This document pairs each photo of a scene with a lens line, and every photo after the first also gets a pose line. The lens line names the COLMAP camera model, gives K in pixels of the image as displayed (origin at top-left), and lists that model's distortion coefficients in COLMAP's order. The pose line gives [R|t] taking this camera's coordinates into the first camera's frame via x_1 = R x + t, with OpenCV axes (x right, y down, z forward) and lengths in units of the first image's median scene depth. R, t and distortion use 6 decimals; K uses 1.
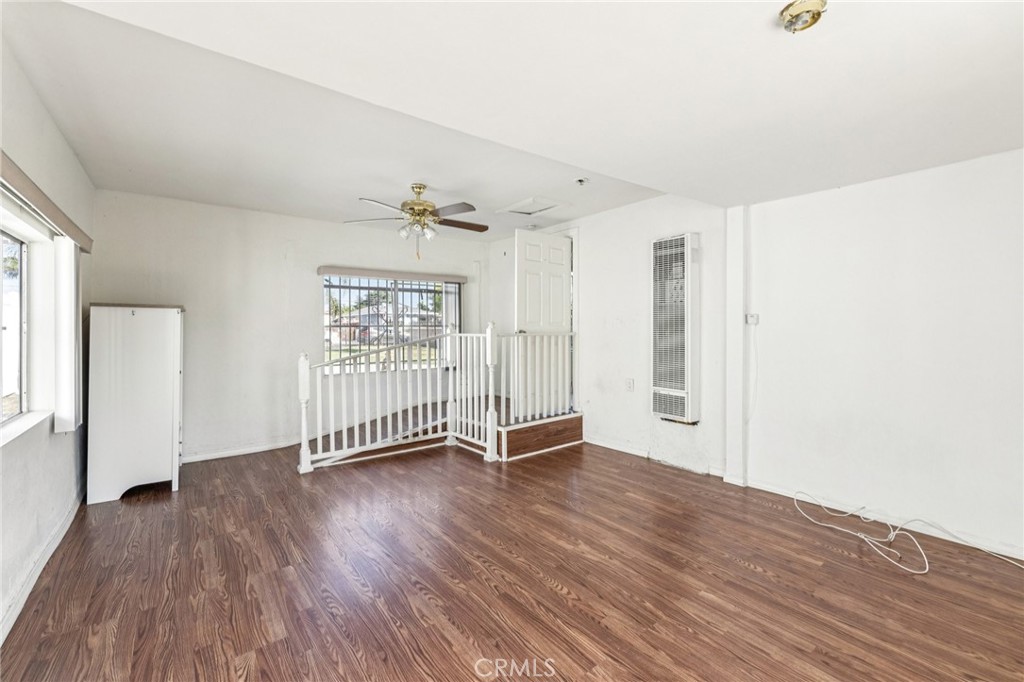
lens RADIAL K [[444.3, 0, 515.5], [0, 444.3, 336.1], [0, 0, 1]] dist [-0.005416, 0.000089]
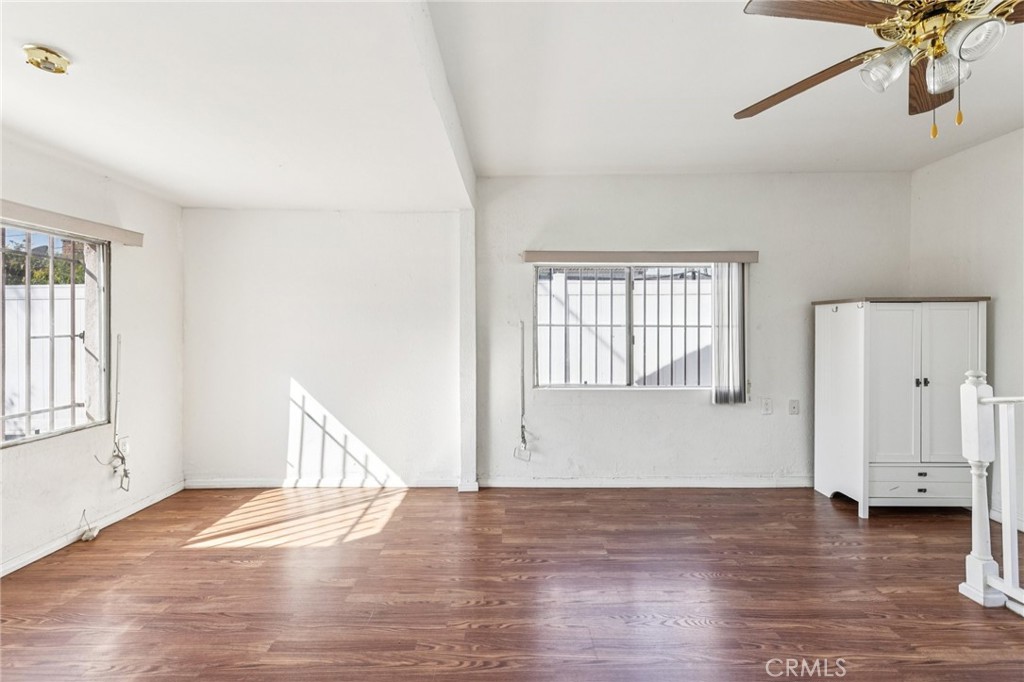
lens RADIAL K [[444.3, 0, 514.2], [0, 444.3, 332.5], [0, 0, 1]] dist [-0.005416, 0.000089]
pose [[-0.616019, 0.011093, -0.787653, 0.472264], [-0.007376, 0.999776, 0.019849, -0.023860], [0.787697, 0.018037, -0.615799, 1.545061]]
